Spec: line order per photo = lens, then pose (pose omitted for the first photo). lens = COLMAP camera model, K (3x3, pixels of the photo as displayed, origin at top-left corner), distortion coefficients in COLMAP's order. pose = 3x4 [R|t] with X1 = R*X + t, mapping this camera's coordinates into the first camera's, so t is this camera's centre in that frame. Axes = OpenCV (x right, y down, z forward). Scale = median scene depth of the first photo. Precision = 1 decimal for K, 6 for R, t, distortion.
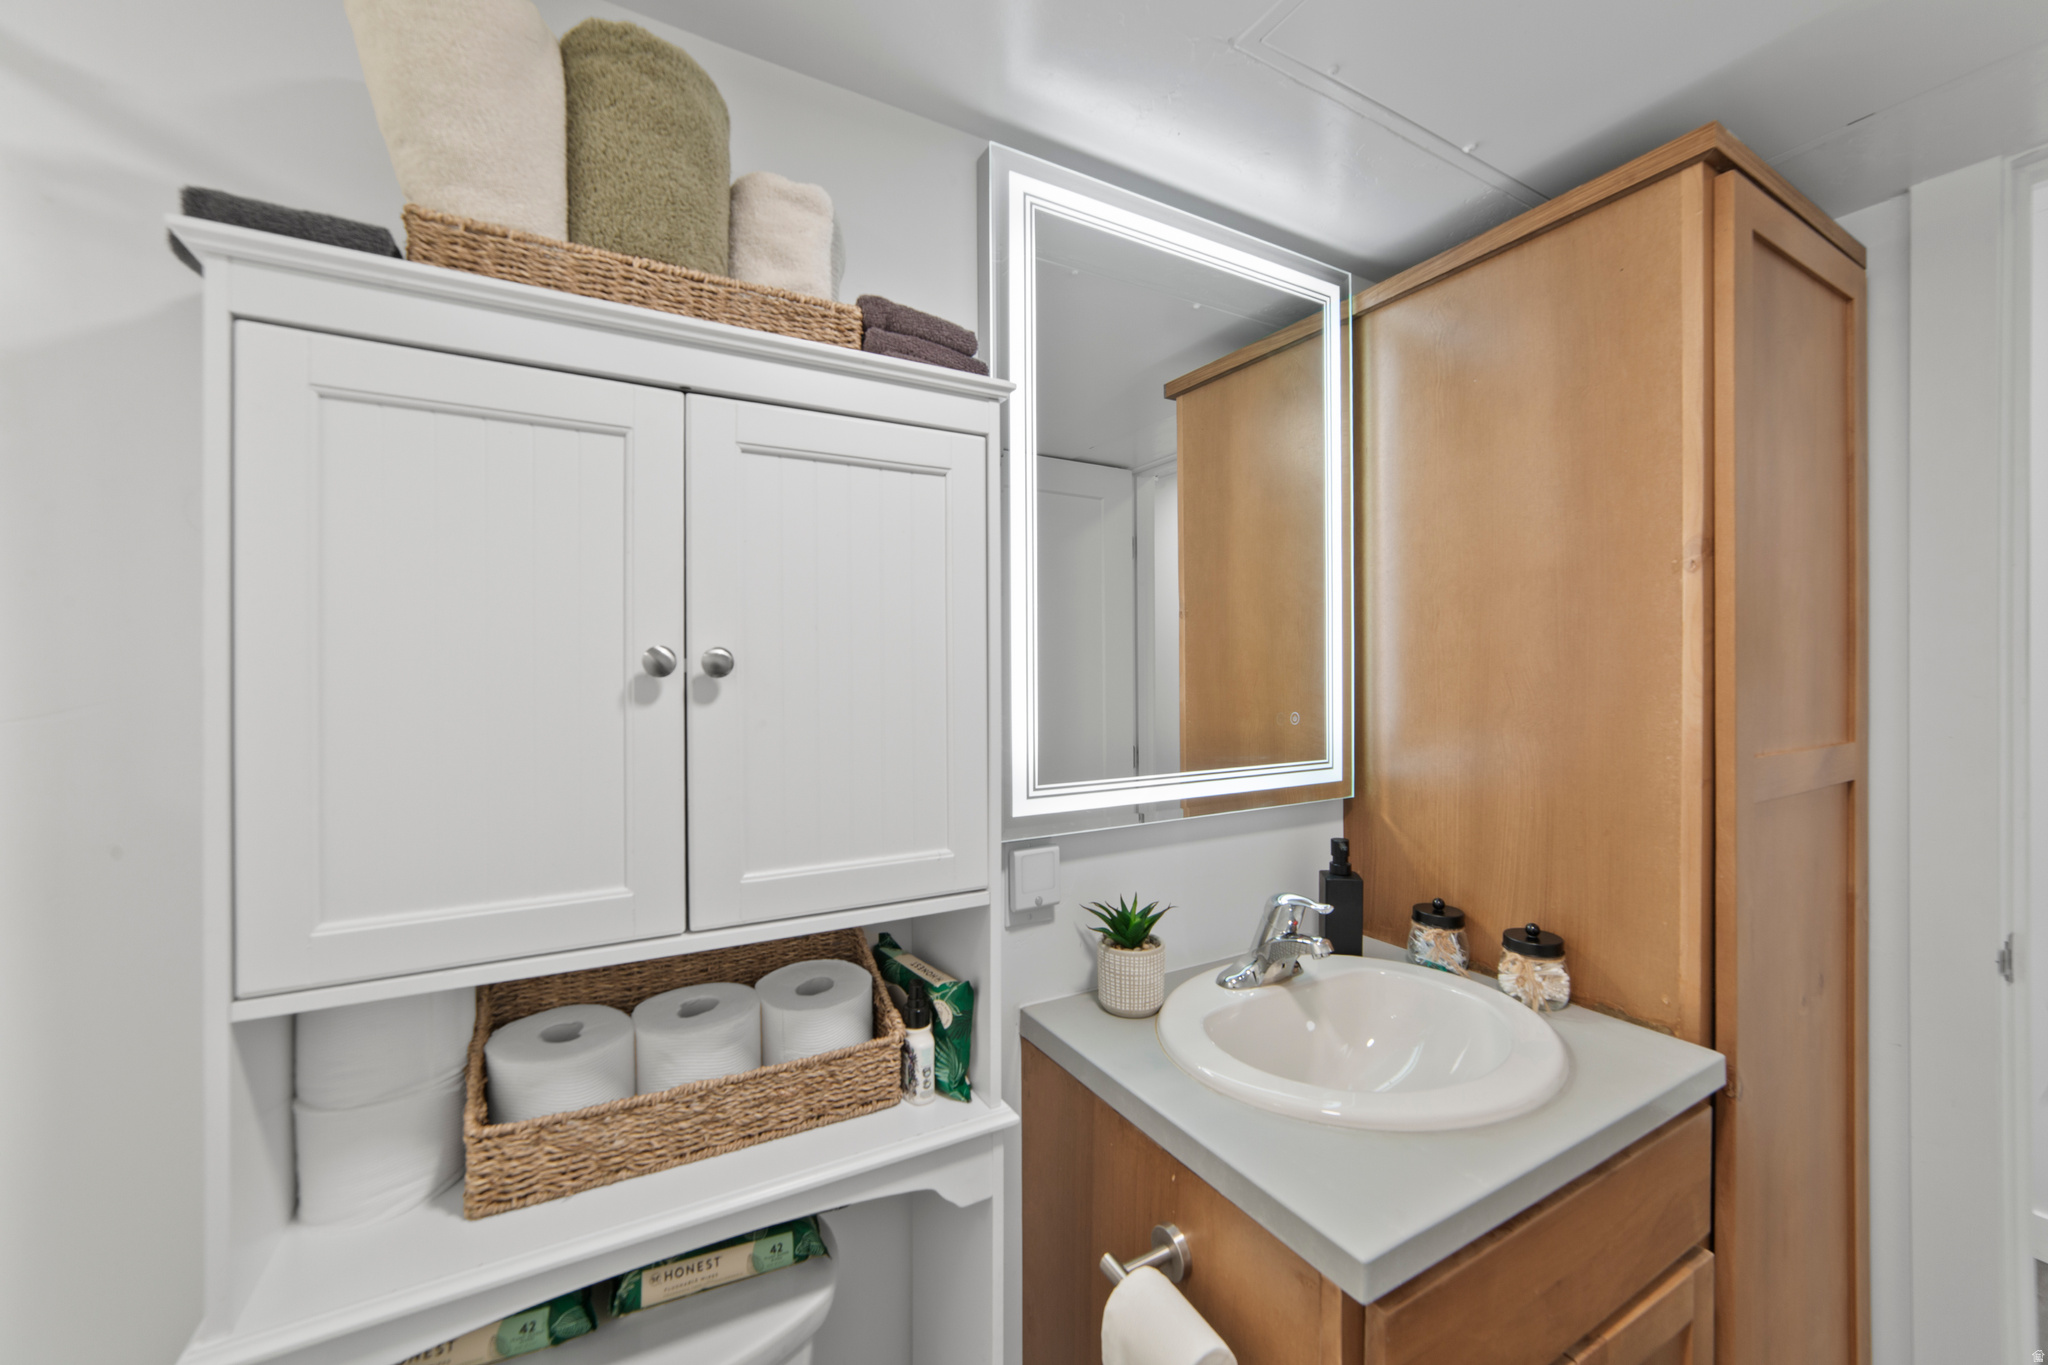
lens RADIAL K [[793.7, 0, 1016.6], [0, 793.7, 683.3], [0, 0, 1]] dist [-0.023376, 0.008360]
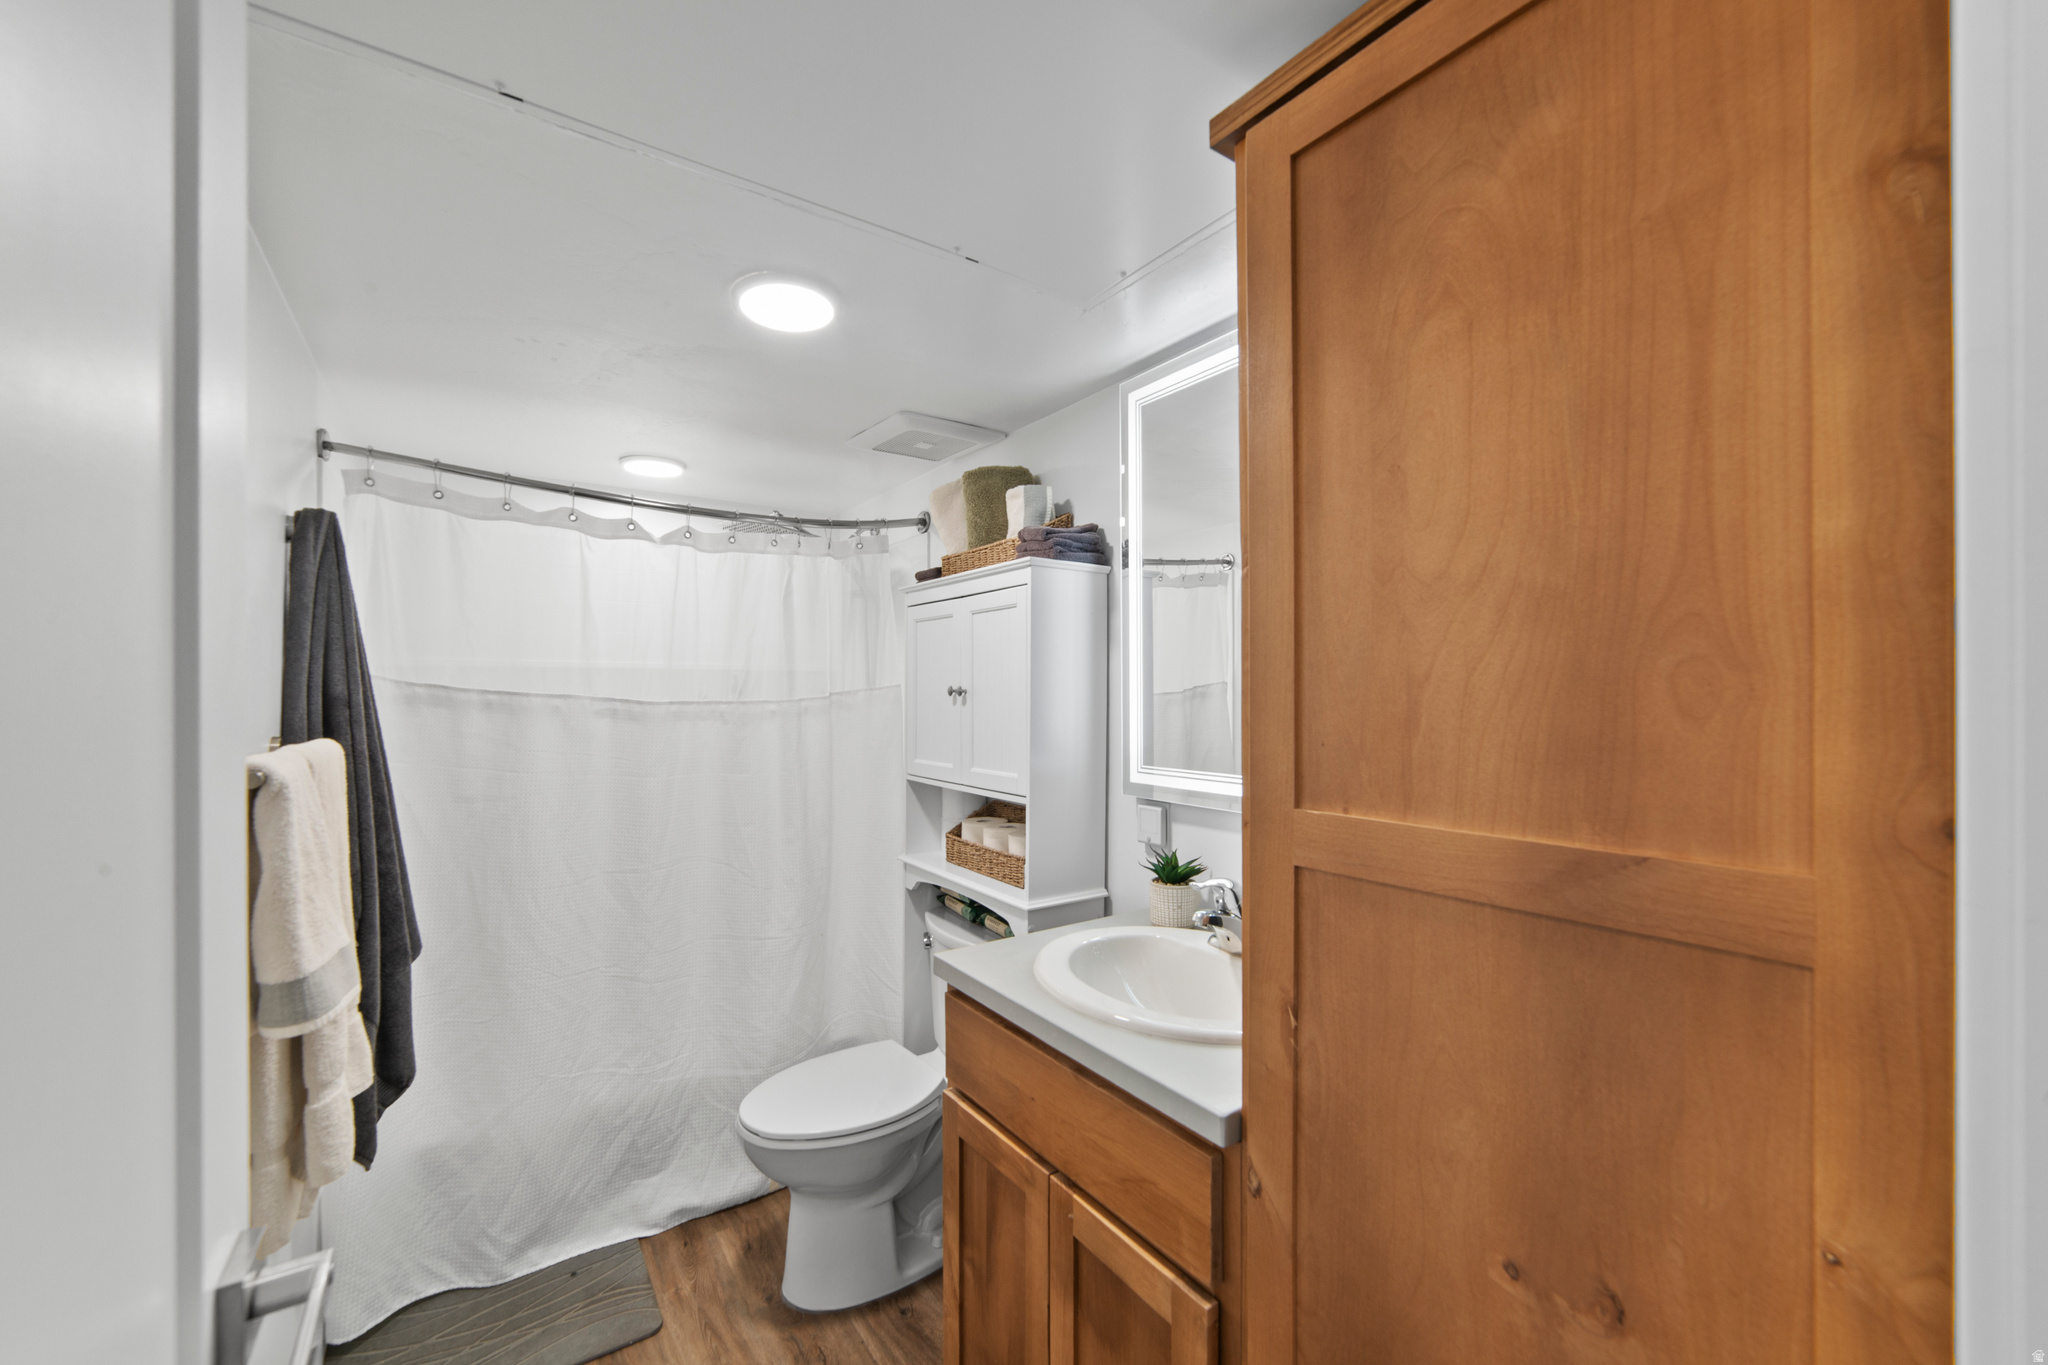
lens RADIAL K [[802.1, 0, 1017.4], [0, 802.1, 696.0], [0, 0, 1]] dist [-0.026386, 0.007477]
pose [[0.111623, 0.000779, -0.993750, 1.638924], [0.001285, 0.999999, 0.000928, -0.014032], [0.993750, -0.001381, 0.111622, 0.578117]]
